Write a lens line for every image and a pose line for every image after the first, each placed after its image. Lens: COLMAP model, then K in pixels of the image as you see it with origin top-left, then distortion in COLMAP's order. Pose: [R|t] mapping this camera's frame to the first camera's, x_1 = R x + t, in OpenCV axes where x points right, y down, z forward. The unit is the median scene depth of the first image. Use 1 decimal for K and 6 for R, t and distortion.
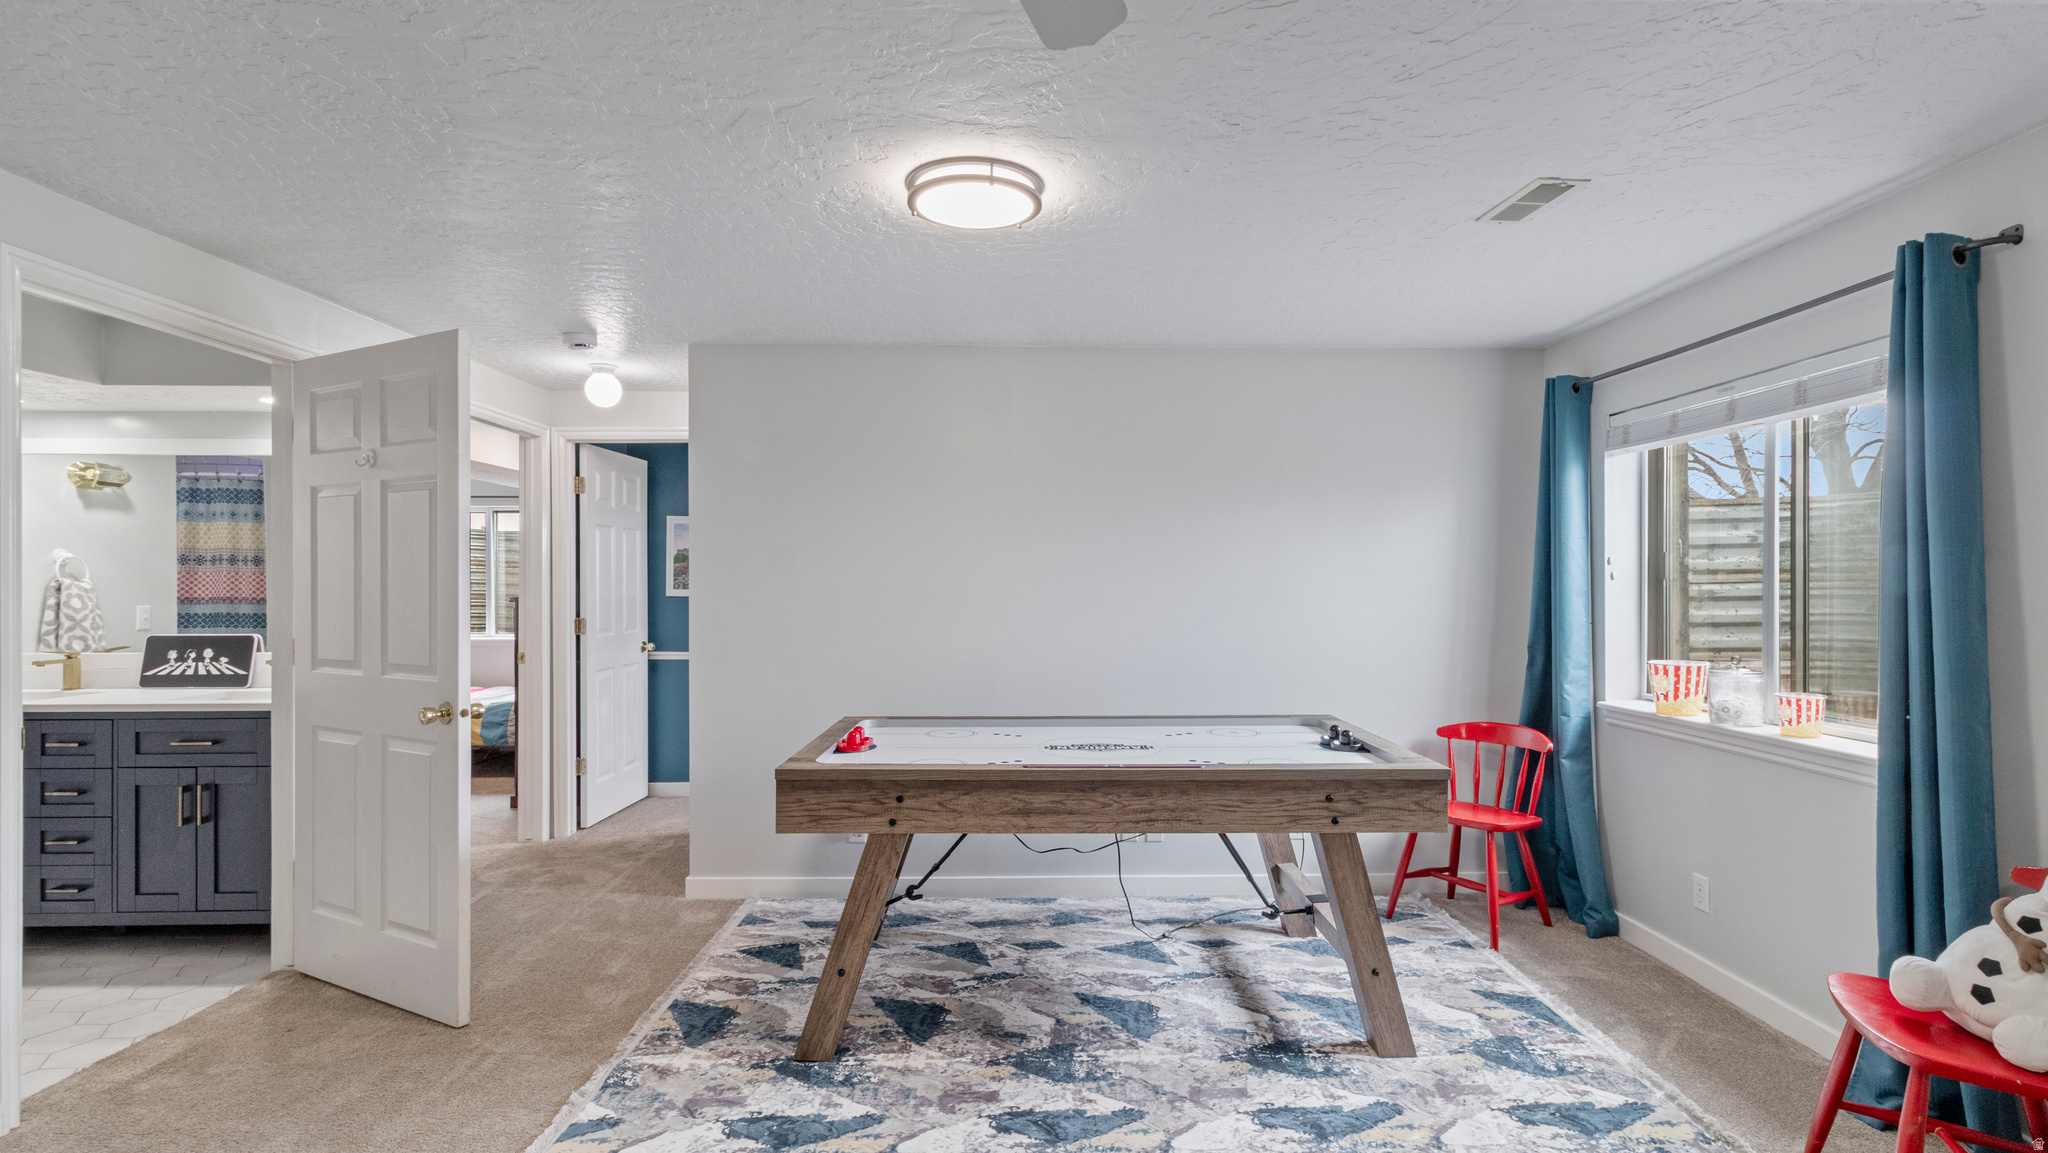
lens RADIAL K [[959.8, 0, 1038.8], [0, 959.8, 574.8], [0, 0, 1]] dist [0.001398, -0.000205]
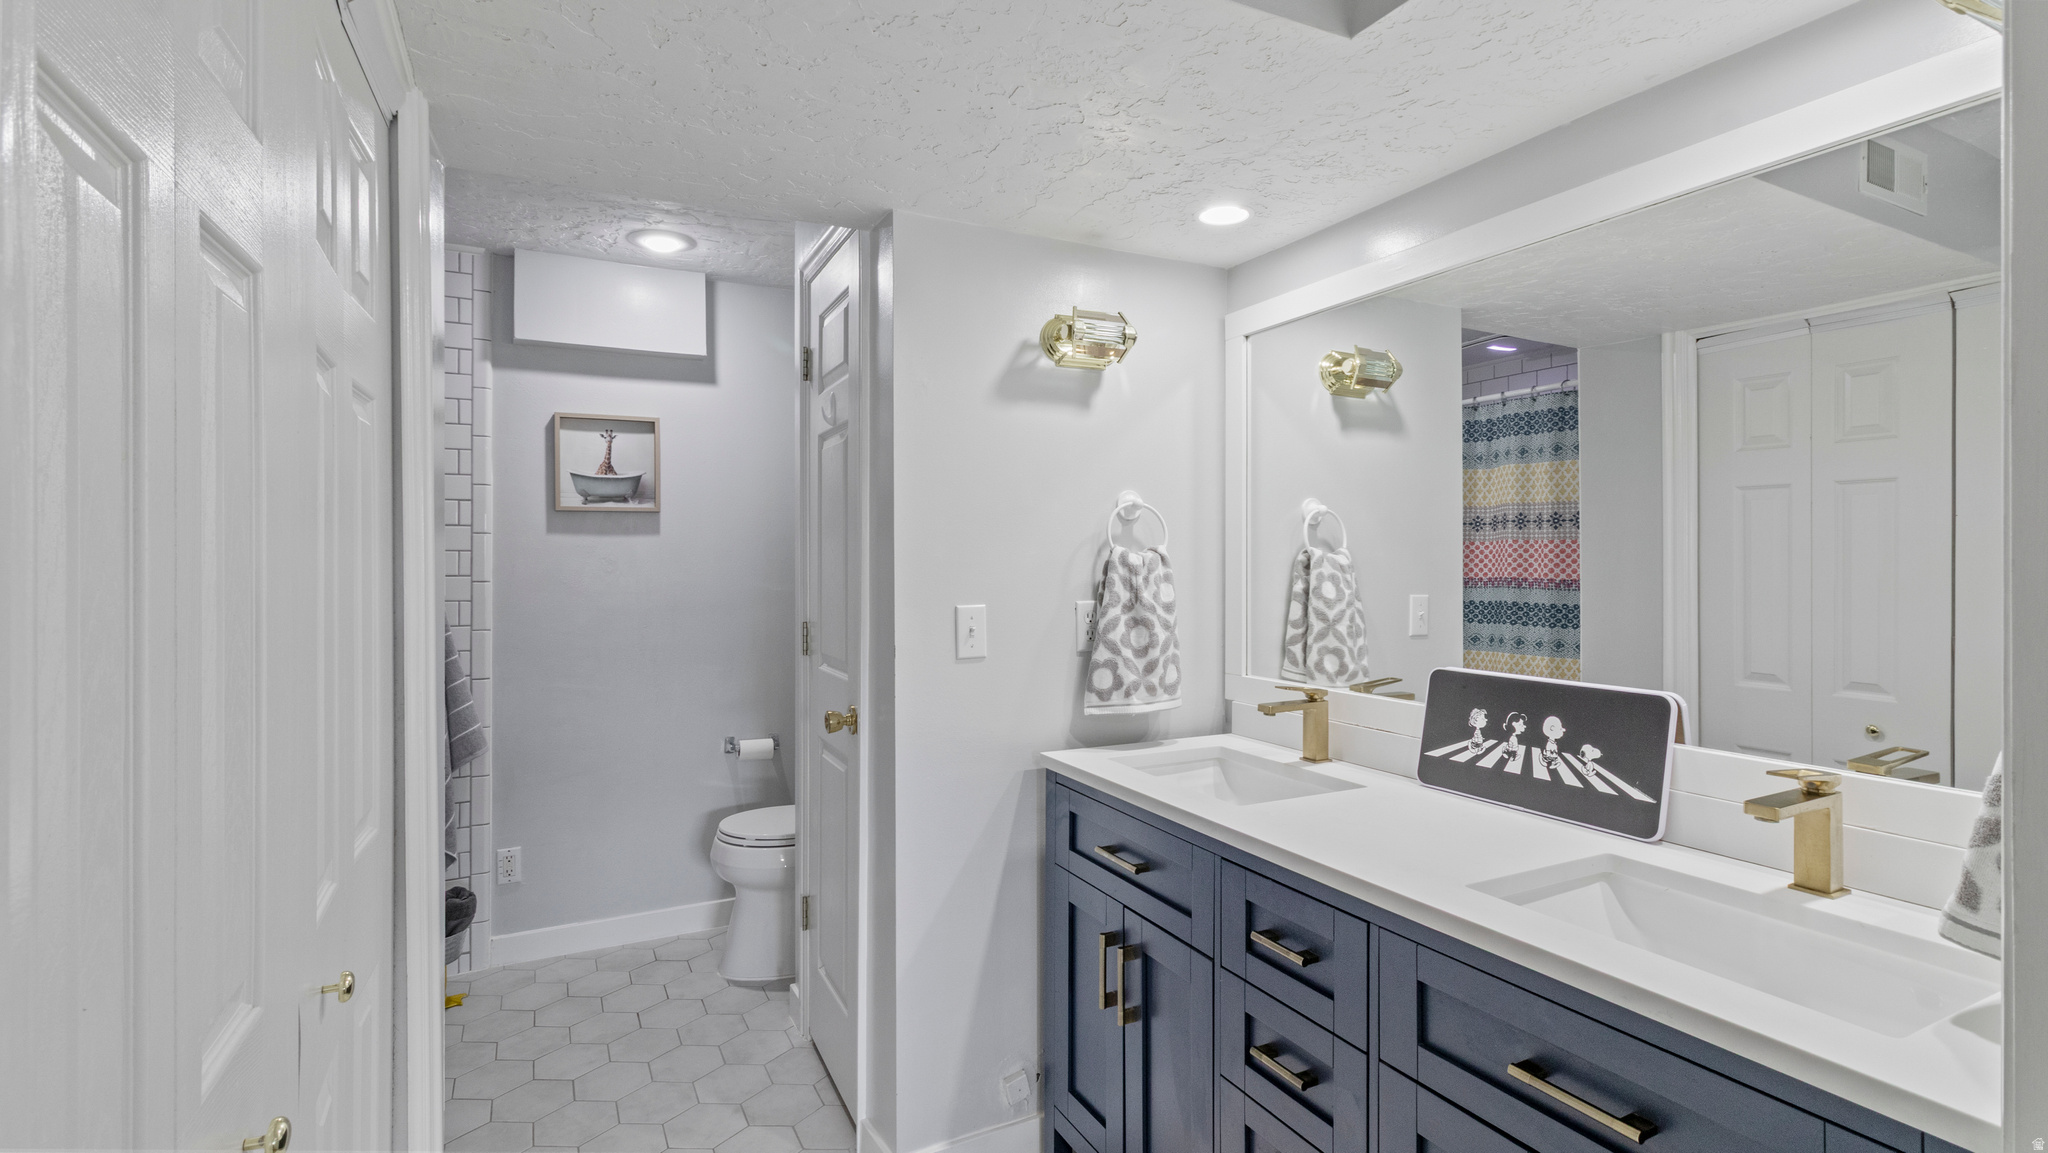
lens RADIAL K [[959.8, 0, 1038.8], [0, 959.8, 574.8], [0, 0, 1]] dist [0.001398, -0.000205]
pose [[0.437954, 0.013788, -0.898892, -0.566767], [0.008040, 0.999782, 0.019253, 0.007755], [0.898962, -0.015659, 0.437747, 0.598107]]
